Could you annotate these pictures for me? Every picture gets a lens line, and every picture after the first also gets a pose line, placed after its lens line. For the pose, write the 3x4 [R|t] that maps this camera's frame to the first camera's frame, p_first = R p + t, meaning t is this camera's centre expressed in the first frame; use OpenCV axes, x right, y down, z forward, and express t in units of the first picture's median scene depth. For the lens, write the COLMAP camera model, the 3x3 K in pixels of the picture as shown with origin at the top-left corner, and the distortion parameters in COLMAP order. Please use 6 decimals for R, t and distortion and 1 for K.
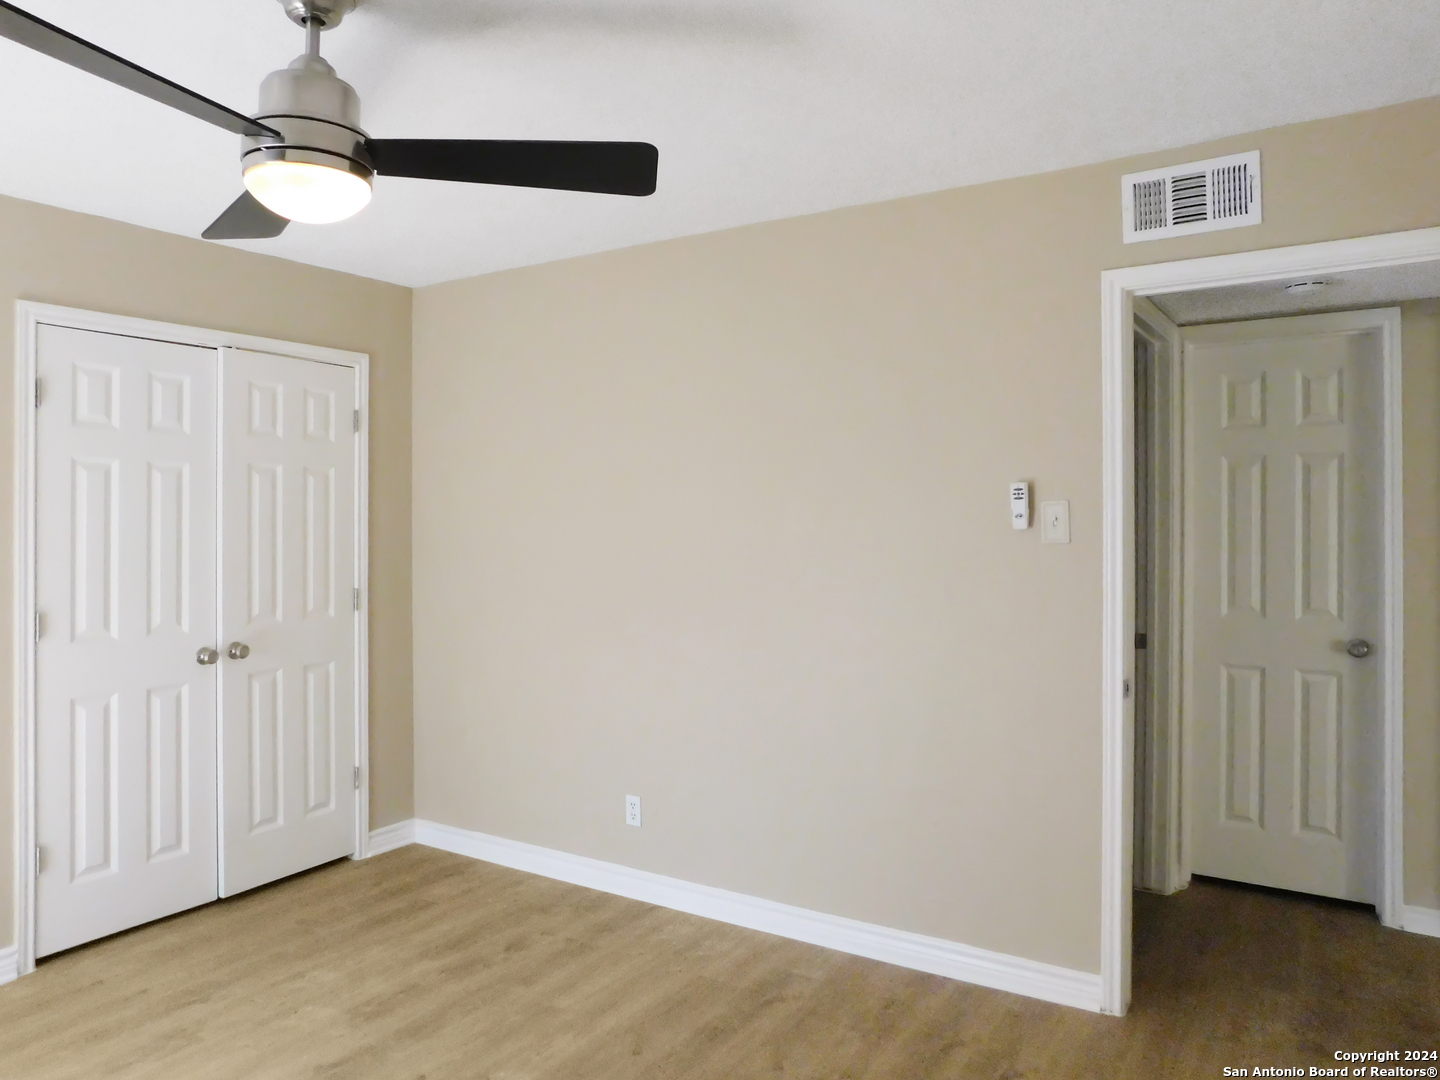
lens RADIAL K [[1033.3, 0, 720.0], [0, 1033.3, 540.0], [0, 0, 1]] dist [-0.005806, 0.005580]
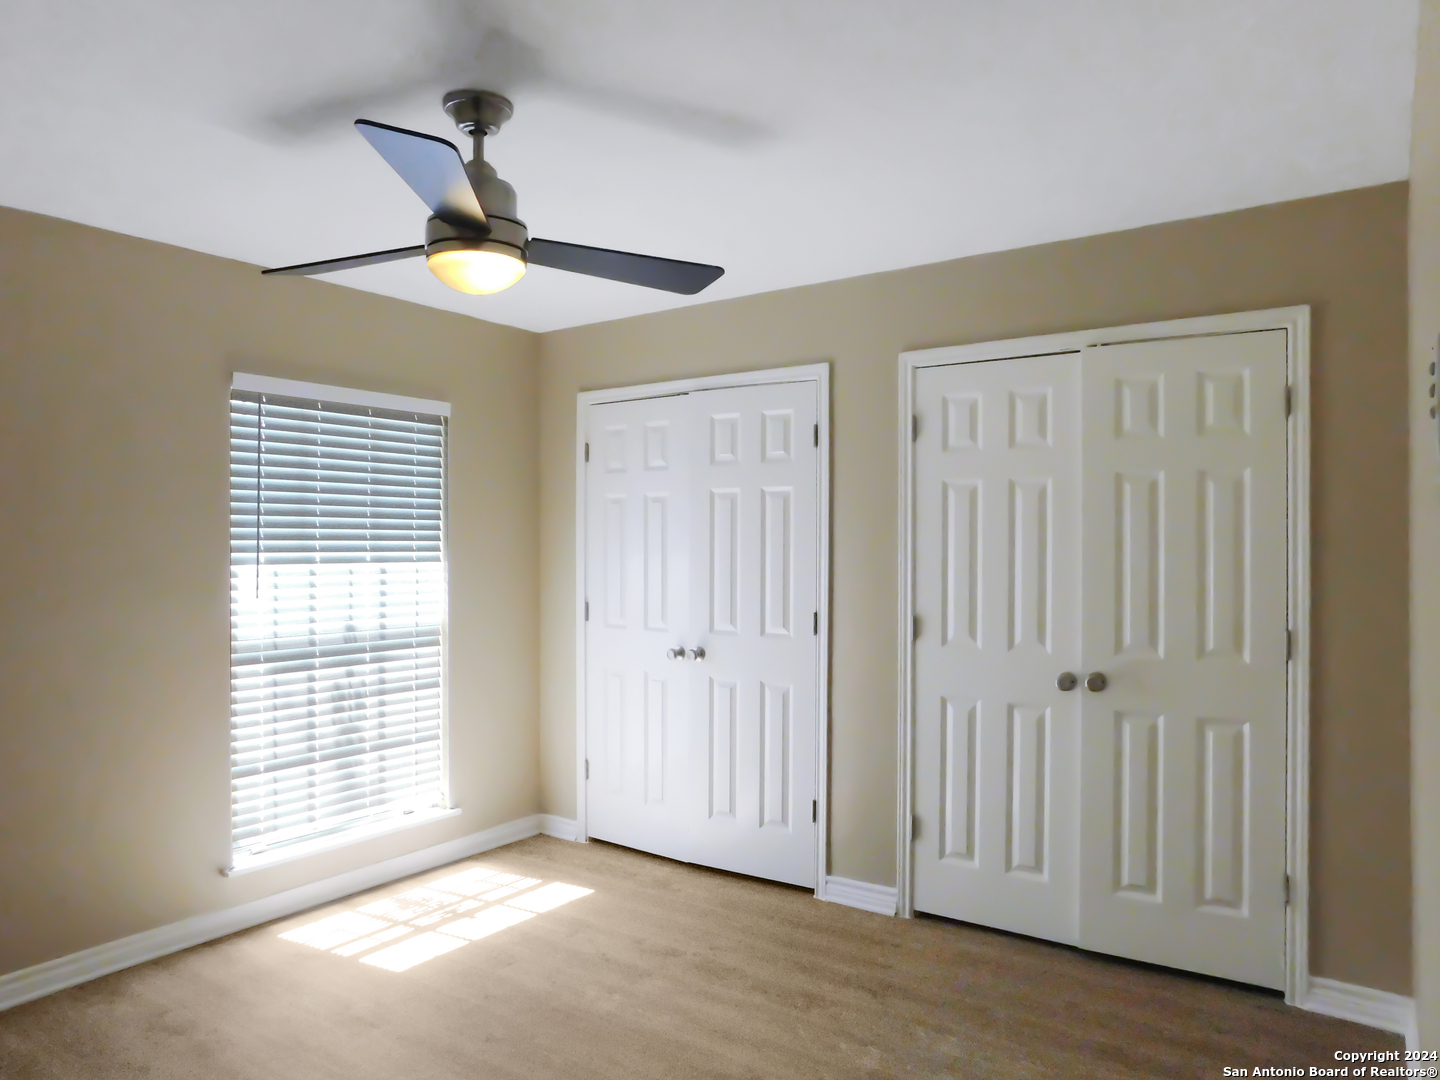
lens RADIAL K [[1033.3, 0, 720.0], [0, 1033.3, 540.0], [0, 0, 1]] dist [-0.005806, 0.005580]
pose [[-0.046517, 0.009968, -0.998868, 0.454821], [-0.016413, 0.999808, 0.010742, -0.021444], [0.998783, 0.016894, -0.046345, 0.726459]]
